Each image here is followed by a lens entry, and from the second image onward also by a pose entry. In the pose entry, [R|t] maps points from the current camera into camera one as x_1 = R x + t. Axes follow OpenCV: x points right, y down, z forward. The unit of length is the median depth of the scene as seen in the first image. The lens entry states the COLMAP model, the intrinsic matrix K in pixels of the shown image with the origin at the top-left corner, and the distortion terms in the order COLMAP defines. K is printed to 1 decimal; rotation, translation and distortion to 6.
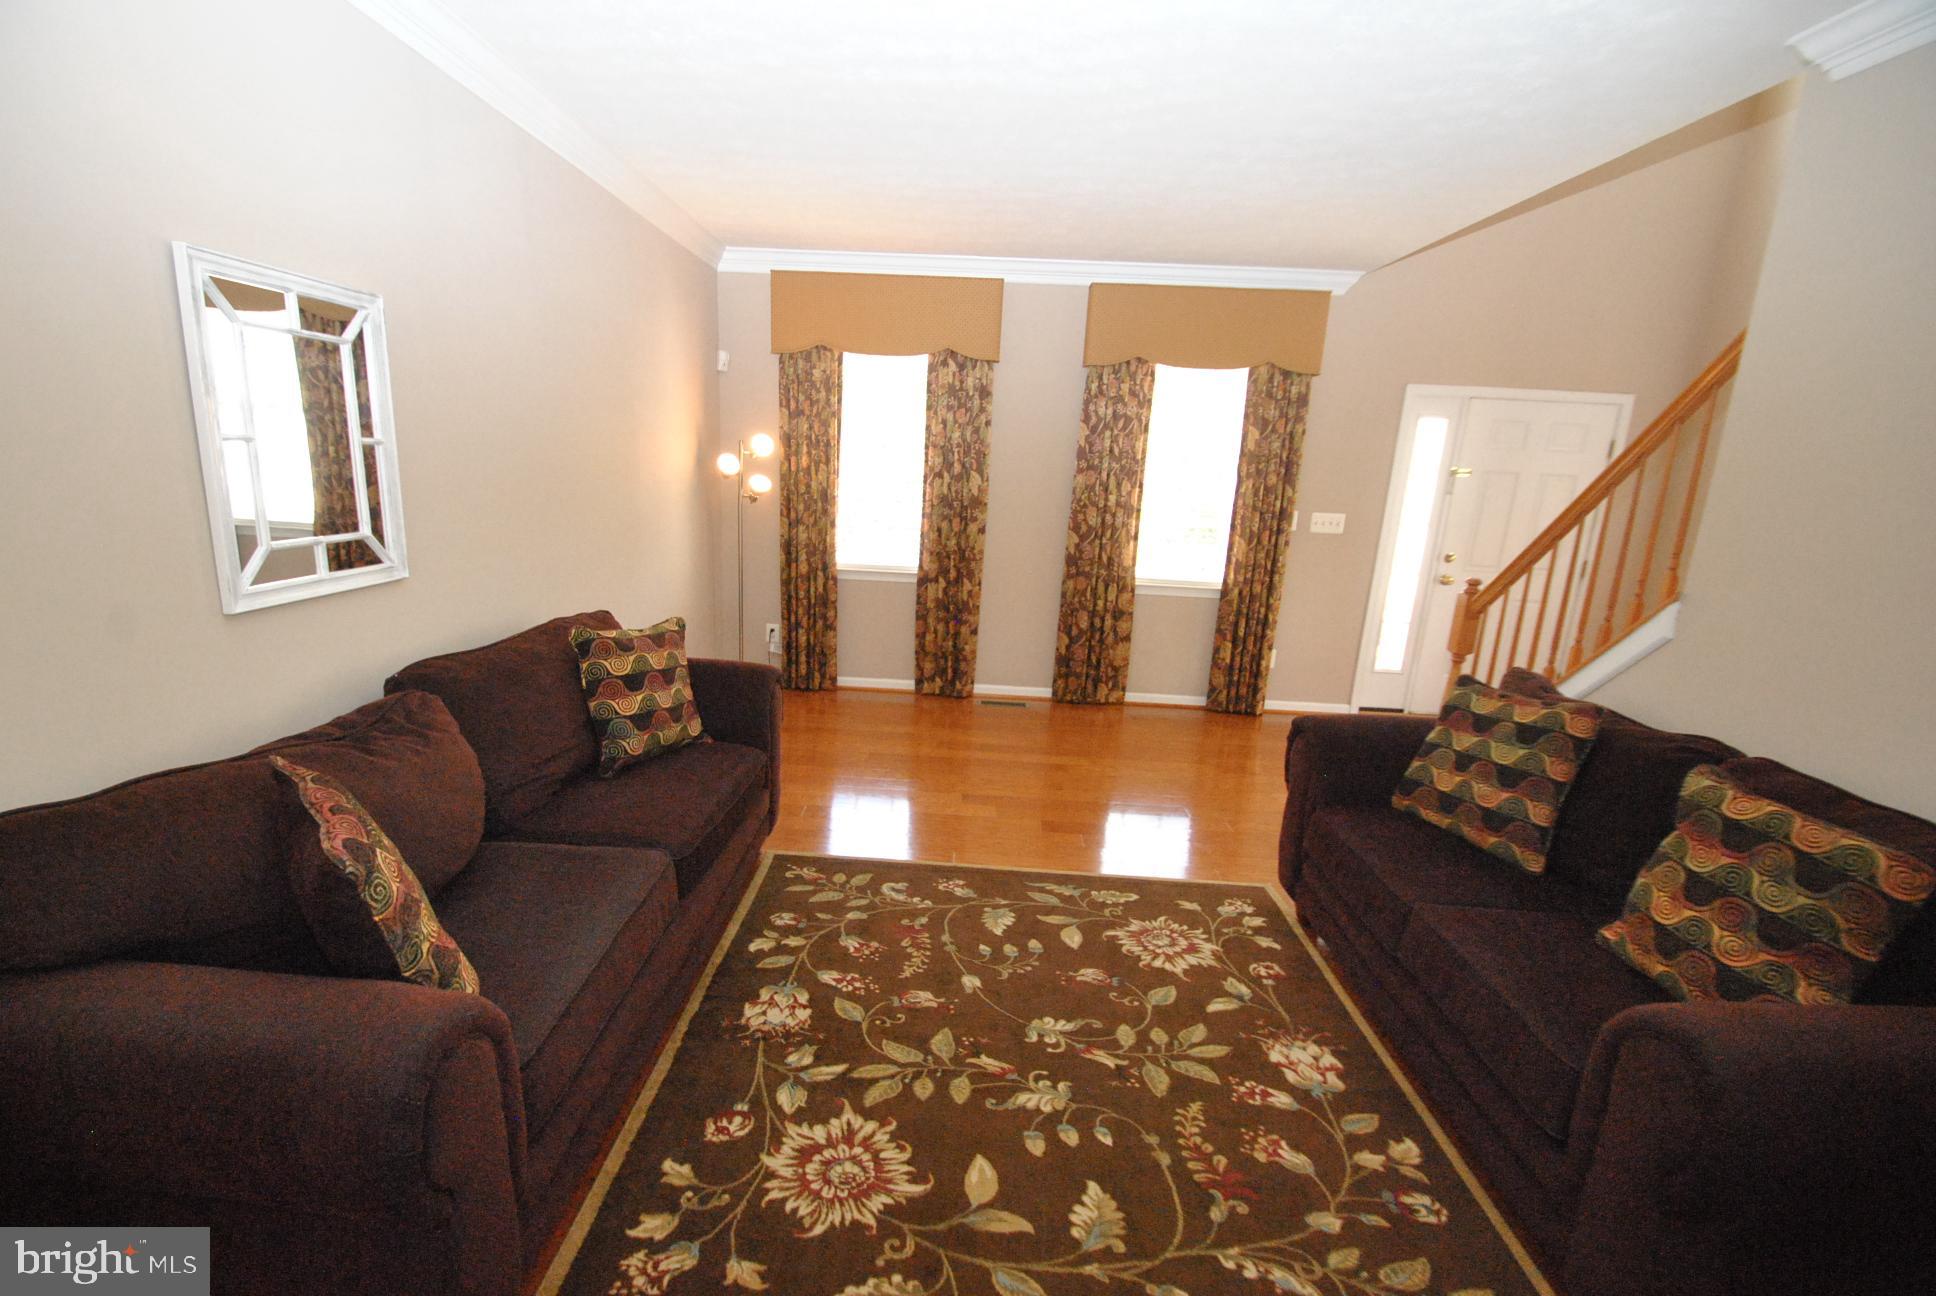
lens RADIAL K [[845.0, 0, 961.9], [0, 845.0, 658.6], [0, 0, 1]] dist [-0.001235, -0.004796]
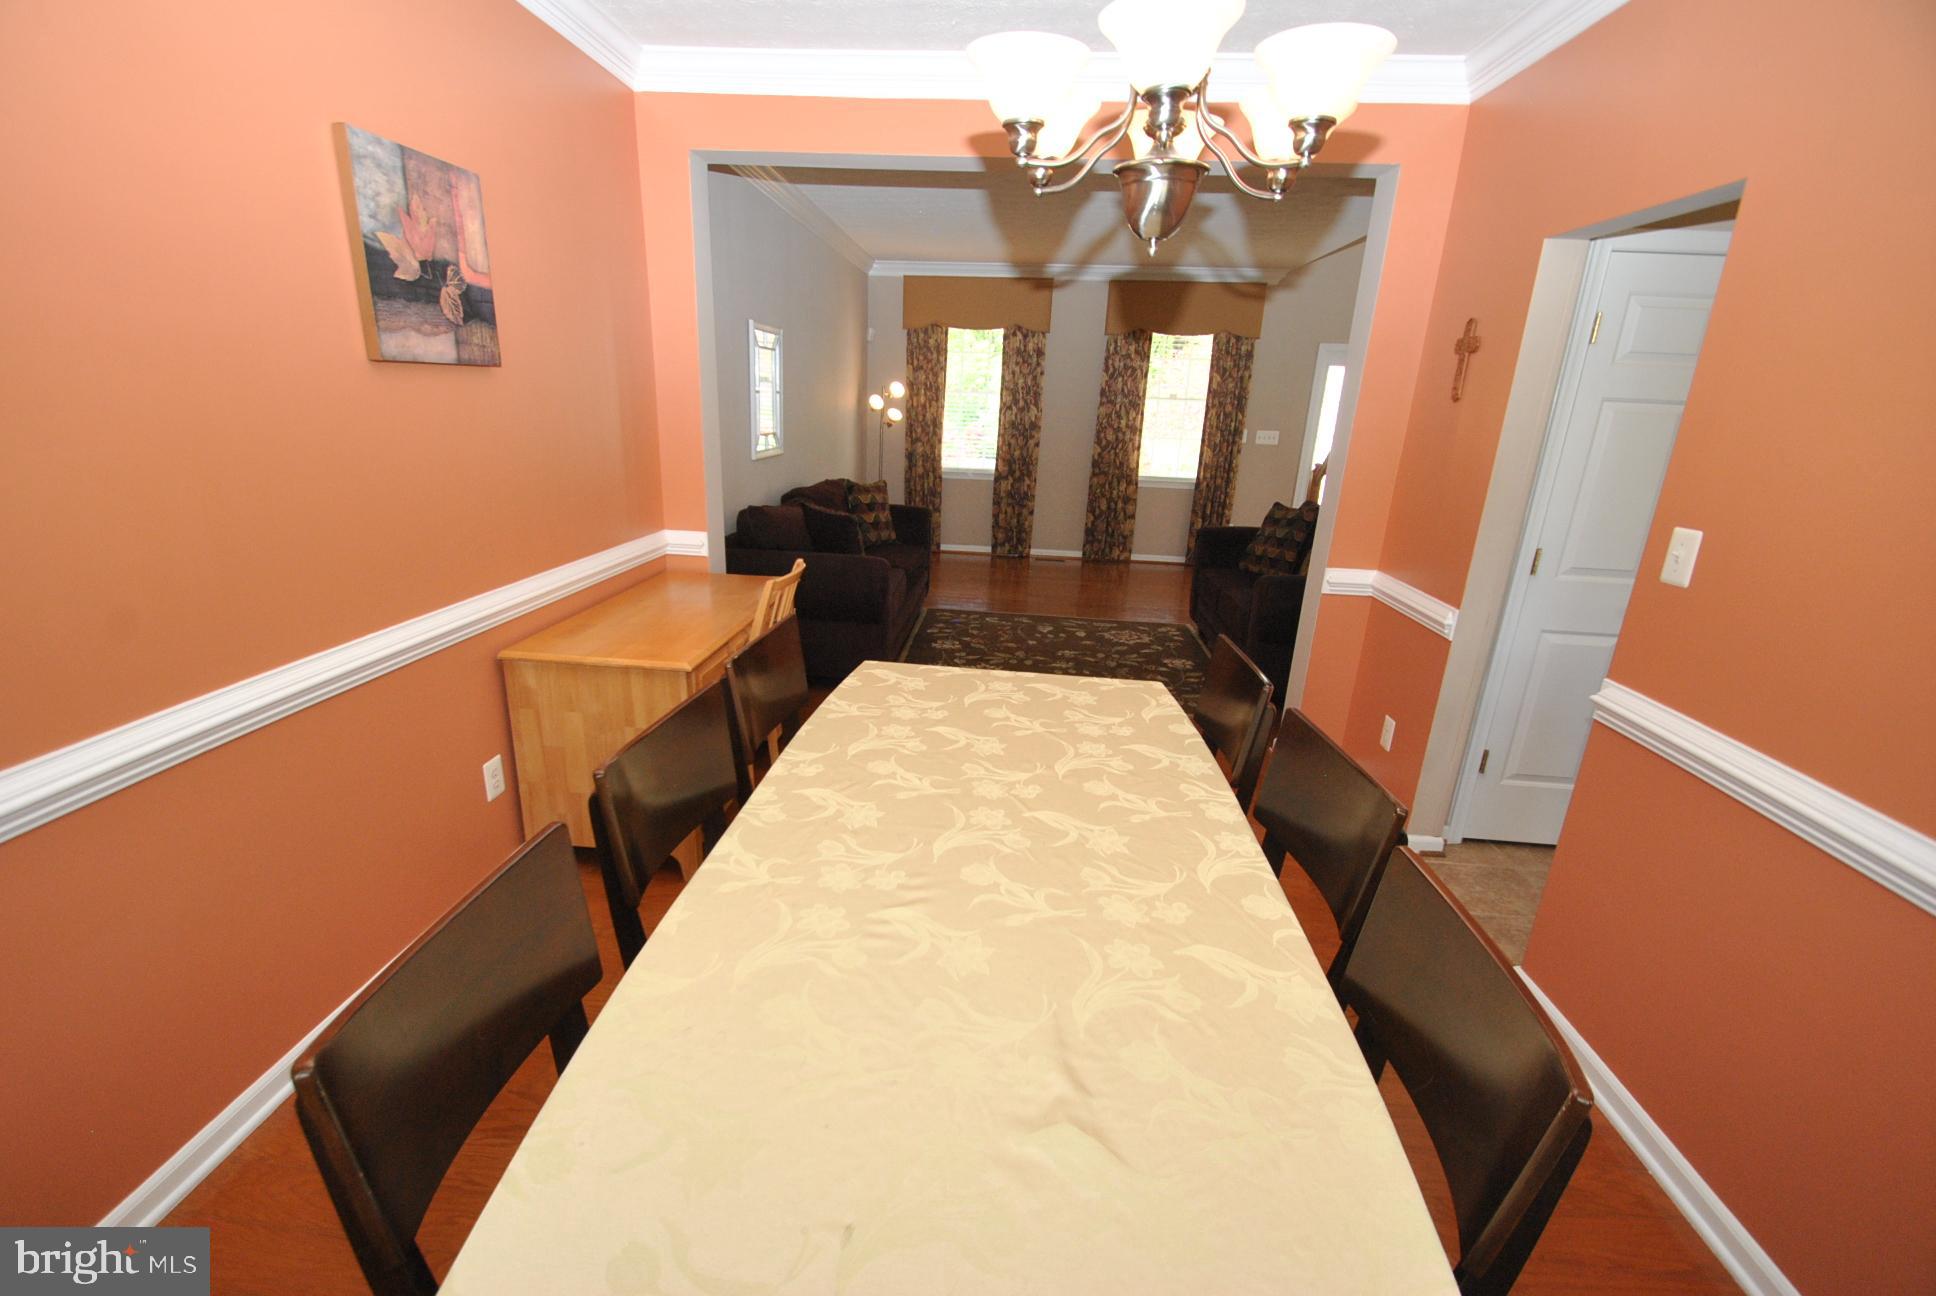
lens RADIAL K [[845.0, 0, 955.4], [0, 845.0, 660.8], [0, 0, 1]] dist [-0.001235, -0.004796]
pose [[0.997798, 0.008786, -0.065749, -0.020729], [-0.004221, 0.997590, 0.069254, 0.138866], [0.066199, -0.068824, 0.995430, -0.581531]]
